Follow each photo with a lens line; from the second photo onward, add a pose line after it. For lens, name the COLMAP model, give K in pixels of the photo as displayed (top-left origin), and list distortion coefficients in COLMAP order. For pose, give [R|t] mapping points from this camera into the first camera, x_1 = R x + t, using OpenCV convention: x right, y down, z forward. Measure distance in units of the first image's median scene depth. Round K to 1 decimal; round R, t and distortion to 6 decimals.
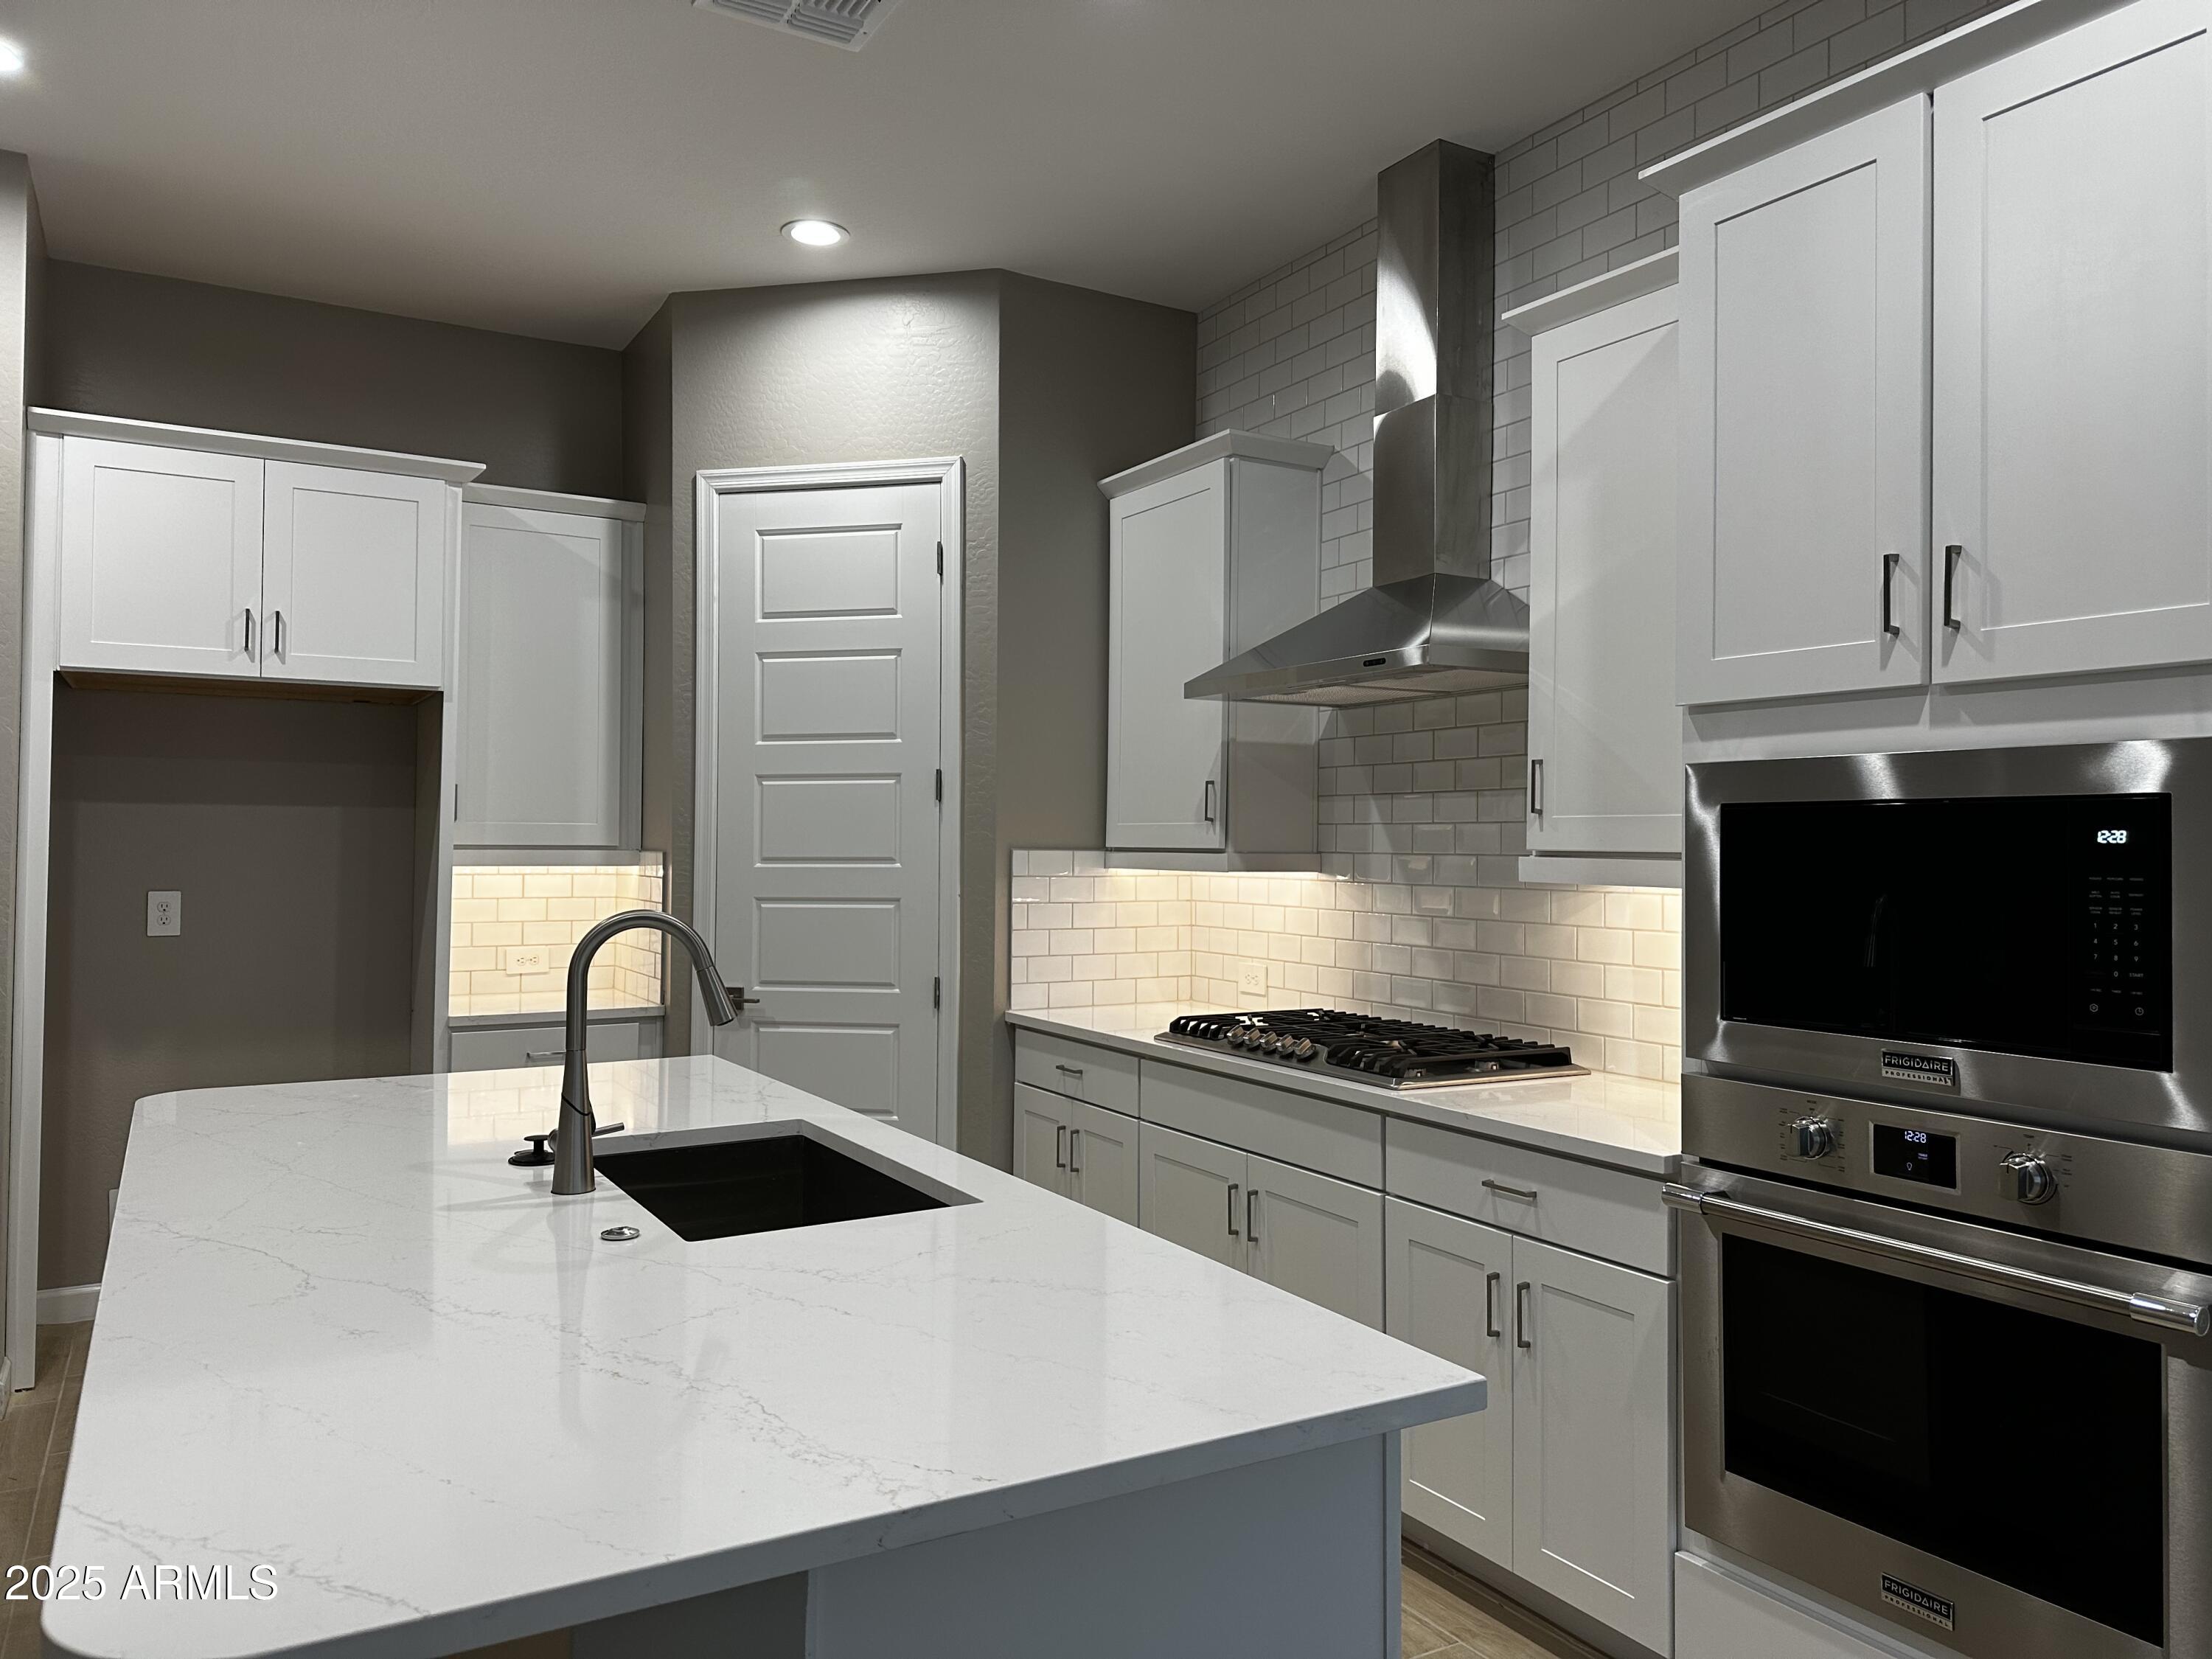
lens RADIAL K [[1571.1, 0, 1094.8], [0, 1571.1, 819.6], [0, 0, 1]] dist [0.094353, -0.119267]
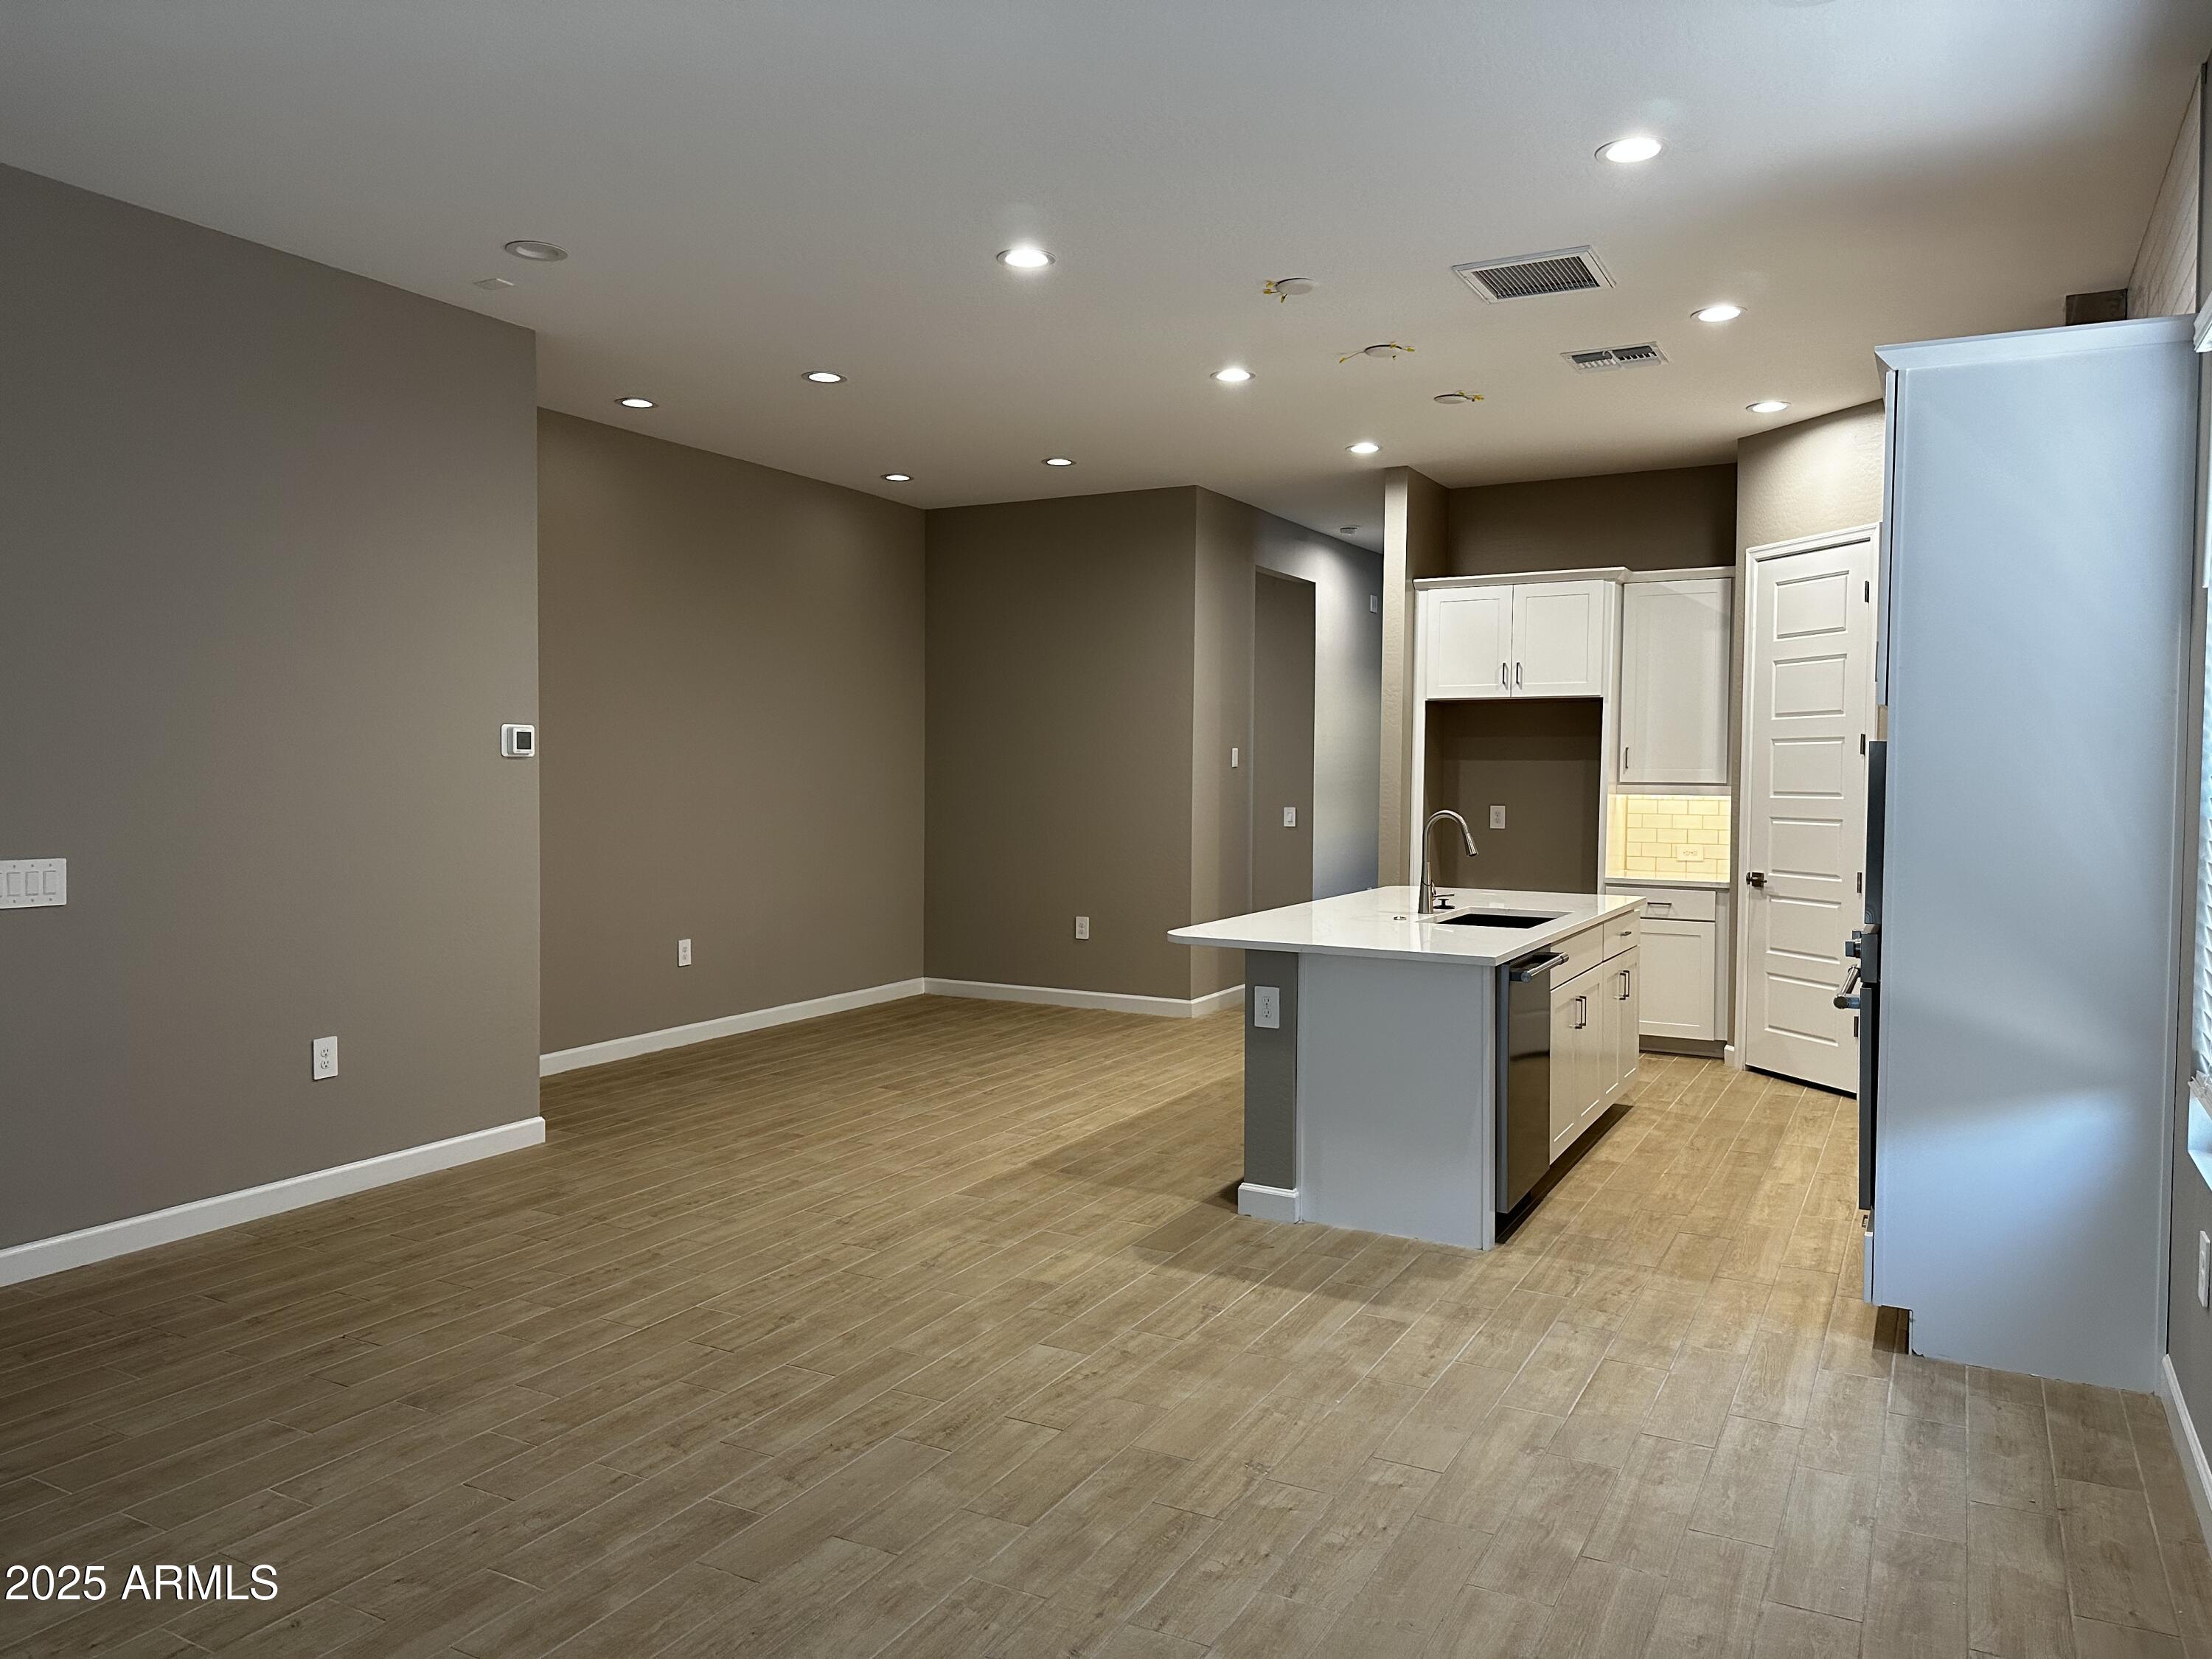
lens RADIAL K [[1548.8, 0, 1106.0], [0, 1548.8, 829.5], [0, 0, 1]] dist [0.105518, -0.121244]
pose [[0.510414, 0.030138, -0.859400, 0.909797], [0.009779, 0.999118, 0.040846, -0.009643], [0.859873, -0.029253, 0.509669, -0.427589]]
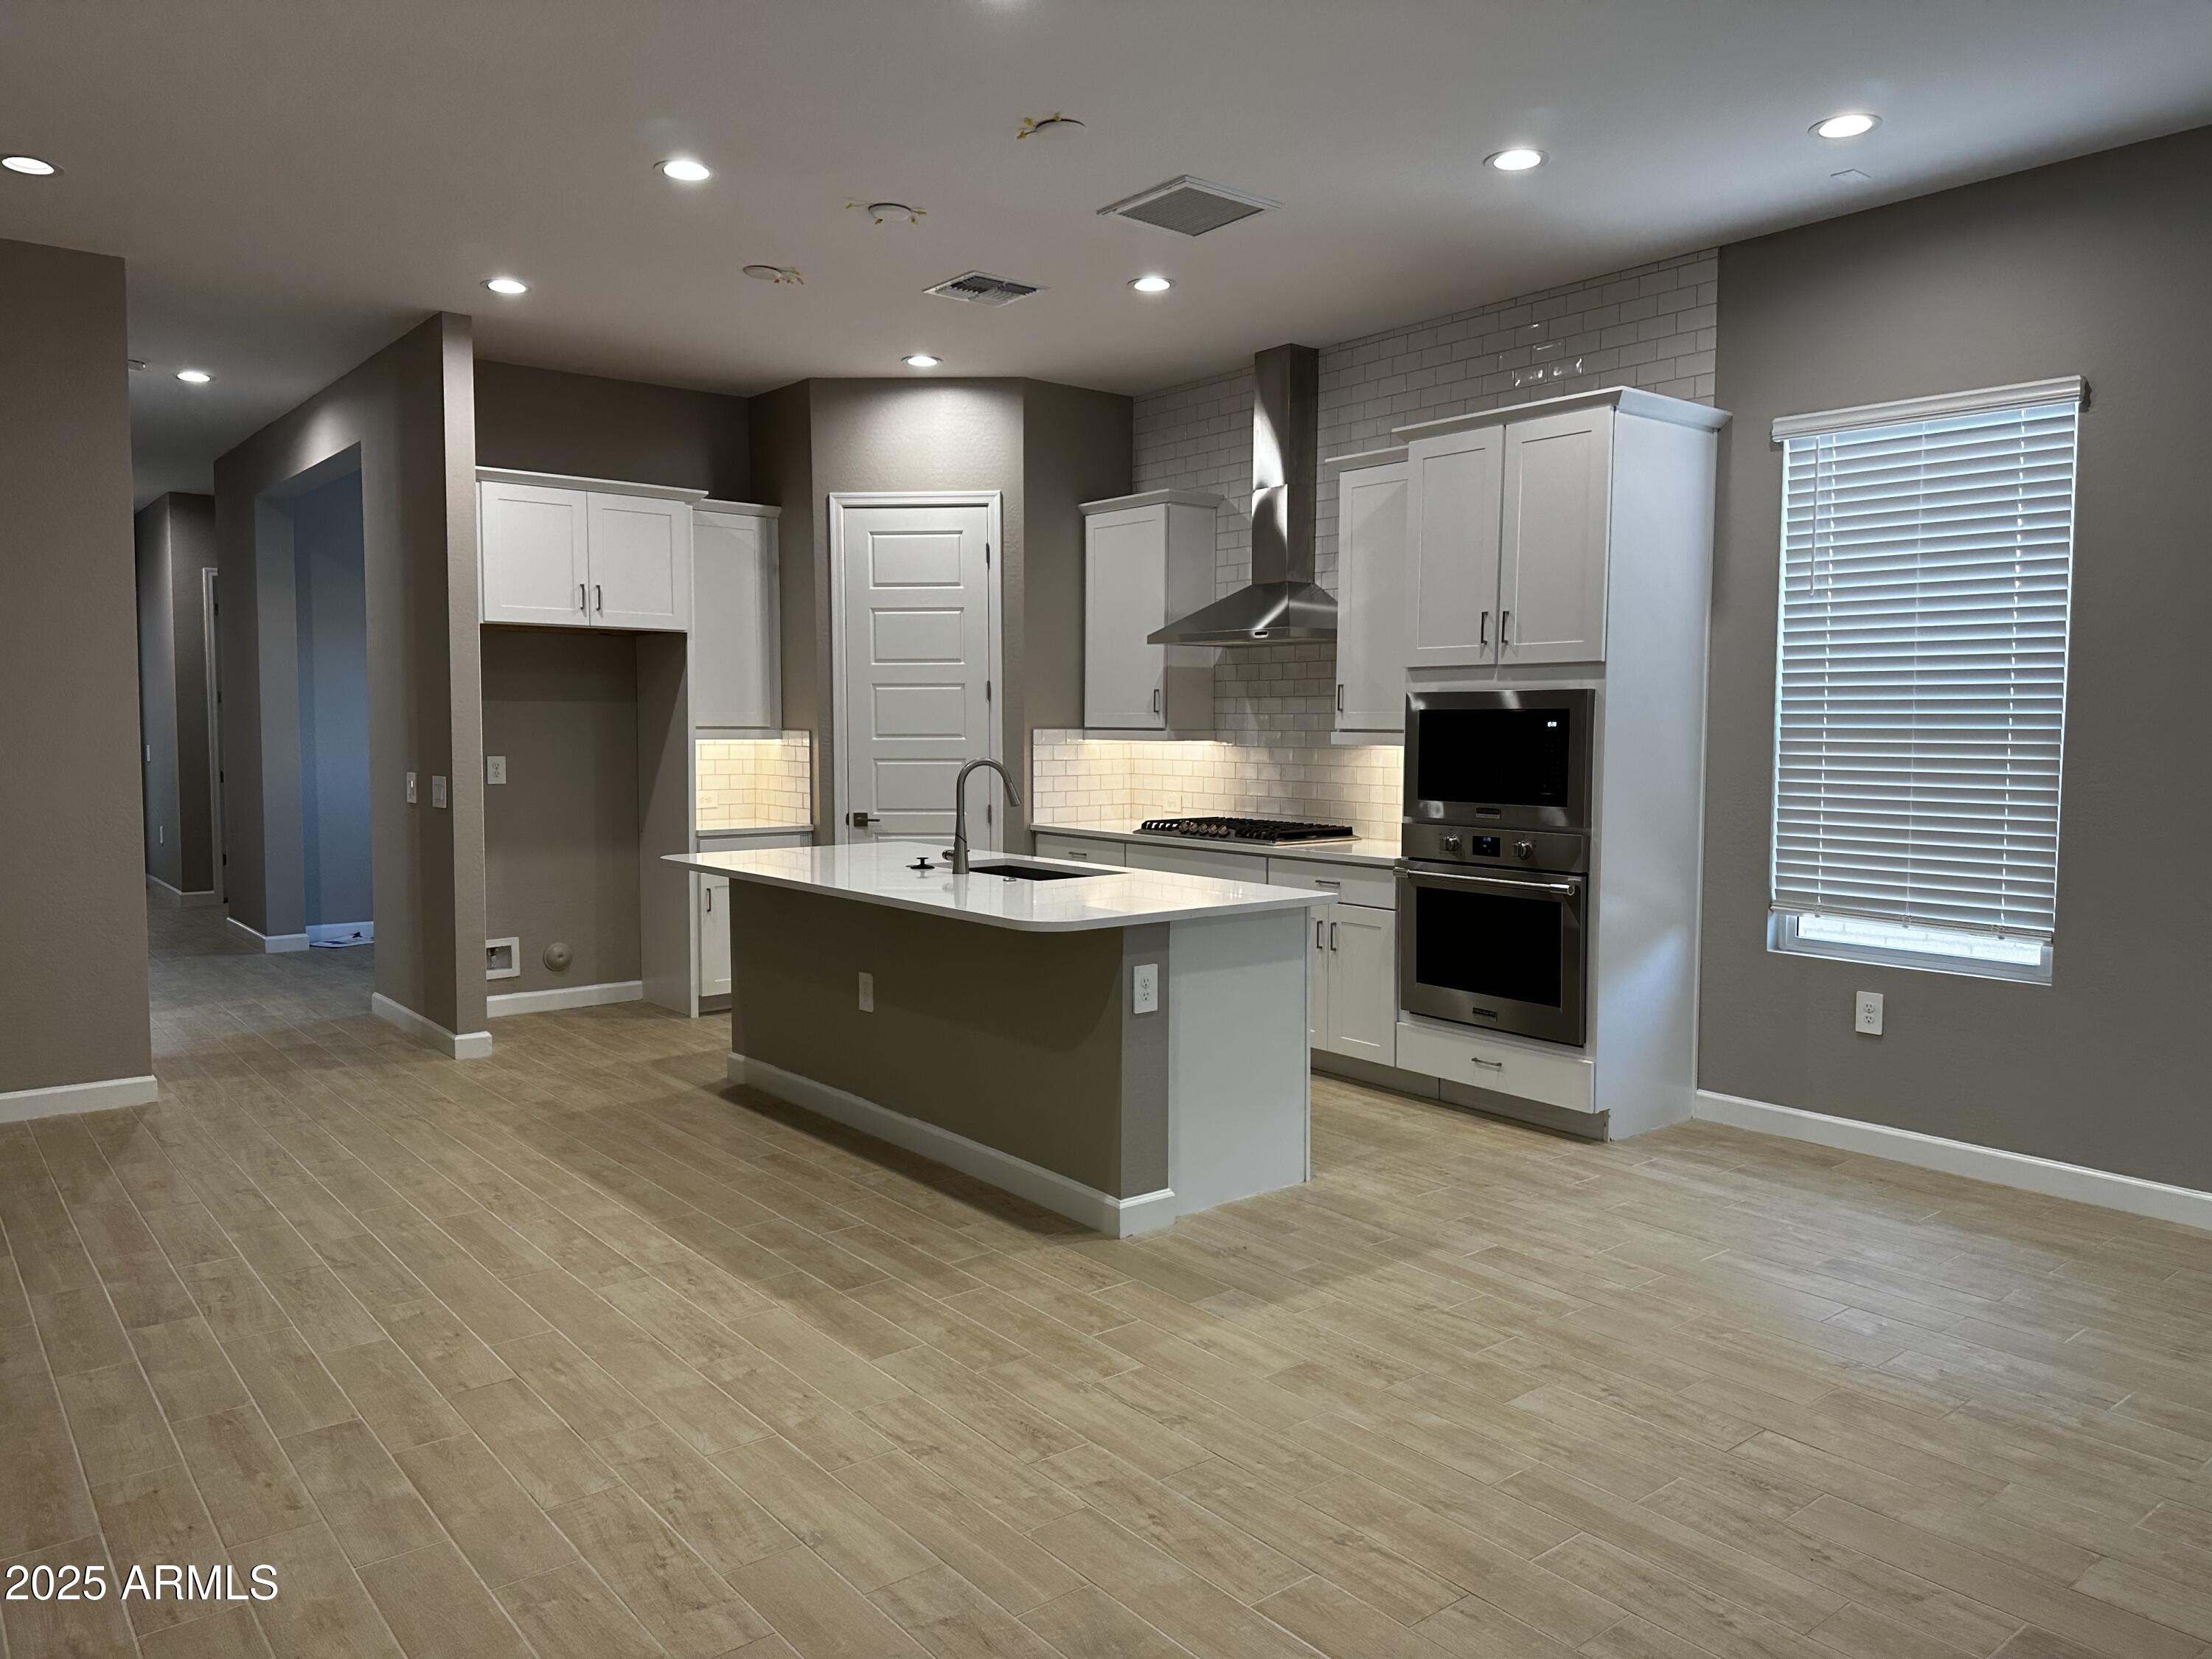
lens RADIAL K [[1548.8, 0, 1106.0], [0, 1548.8, 829.5], [0, 0, 1]] dist [0.105518, -0.121244]
pose [[0.988476, -0.014364, 0.150694, -0.249681], [0.001020, 0.996098, 0.088253, -0.021969], [-0.151374, -0.087082, 0.984633, -0.726427]]
